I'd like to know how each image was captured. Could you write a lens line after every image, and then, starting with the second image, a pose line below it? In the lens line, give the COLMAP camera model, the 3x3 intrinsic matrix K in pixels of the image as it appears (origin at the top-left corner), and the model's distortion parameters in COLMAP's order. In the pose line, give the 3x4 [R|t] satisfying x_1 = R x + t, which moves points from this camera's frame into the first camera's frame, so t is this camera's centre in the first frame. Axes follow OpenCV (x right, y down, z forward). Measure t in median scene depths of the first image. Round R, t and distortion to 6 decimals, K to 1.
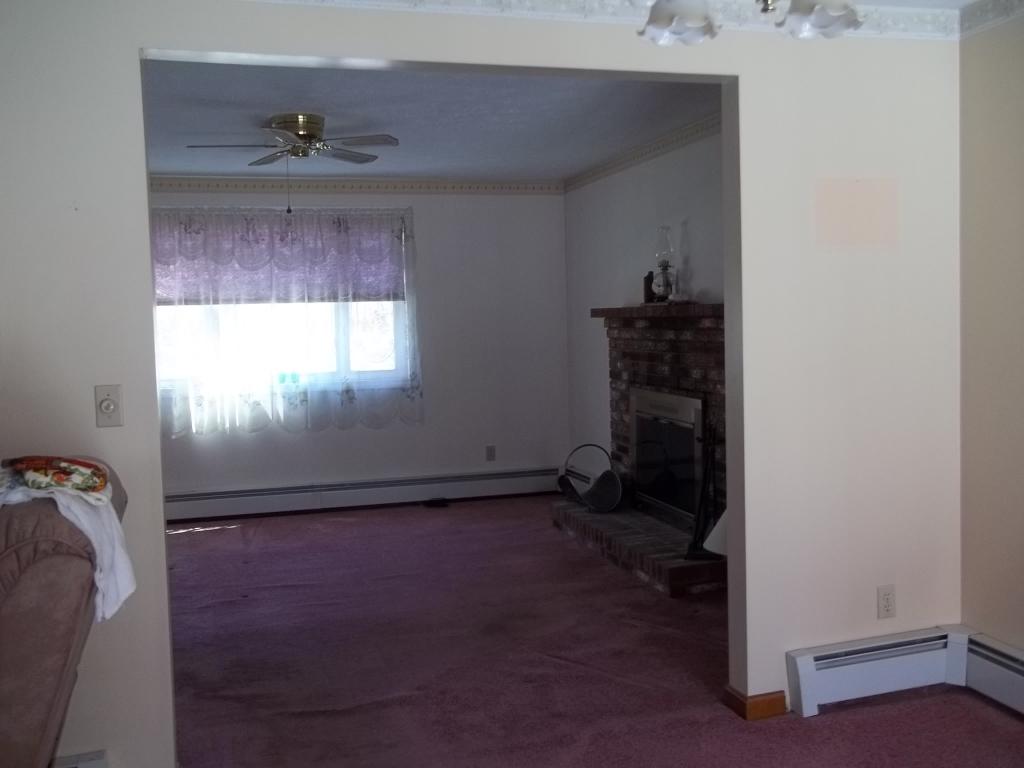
lens RADIAL K [[975.6, 0, 513.3], [0, 975.6, 383.4], [0, 0, 1]] dist [-0.018133, 0.000000]
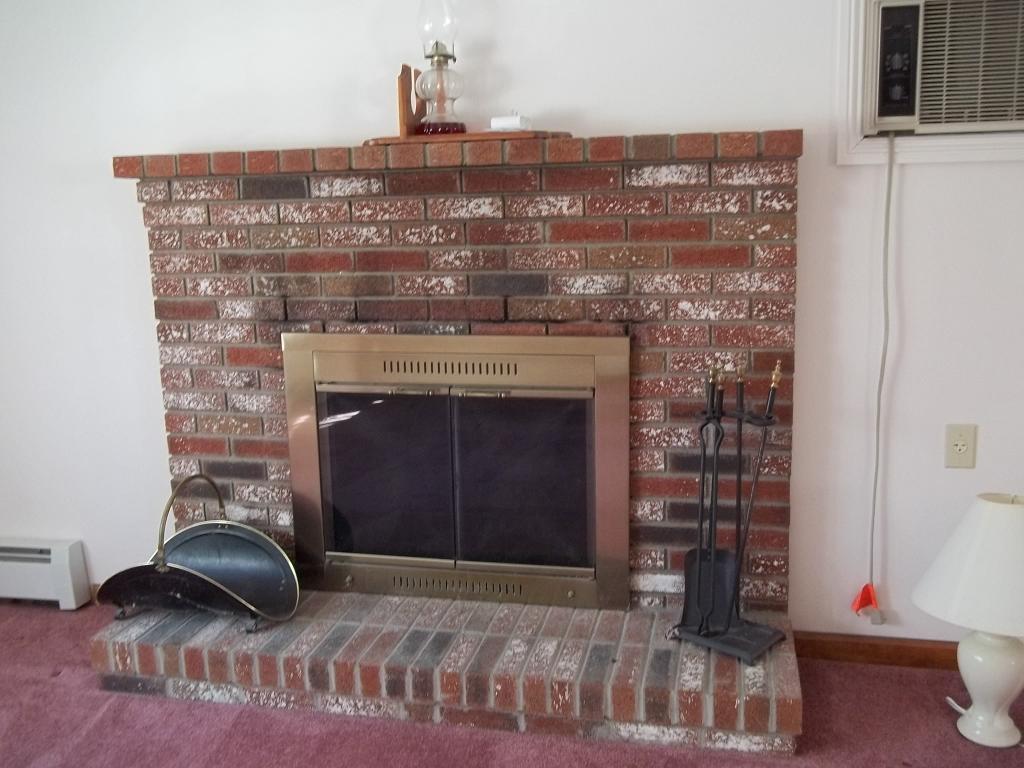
lens RADIAL K [[975.6, 0, 512.5], [0, 975.6, 385.6], [0, 0, 1]] dist [-0.018133, 0.000000]
pose [[0.476913, -0.131690, 0.869029, -0.233516], [0.067656, 0.991279, 0.113086, -0.015884], [-0.876343, 0.004863, 0.481663, 0.713608]]
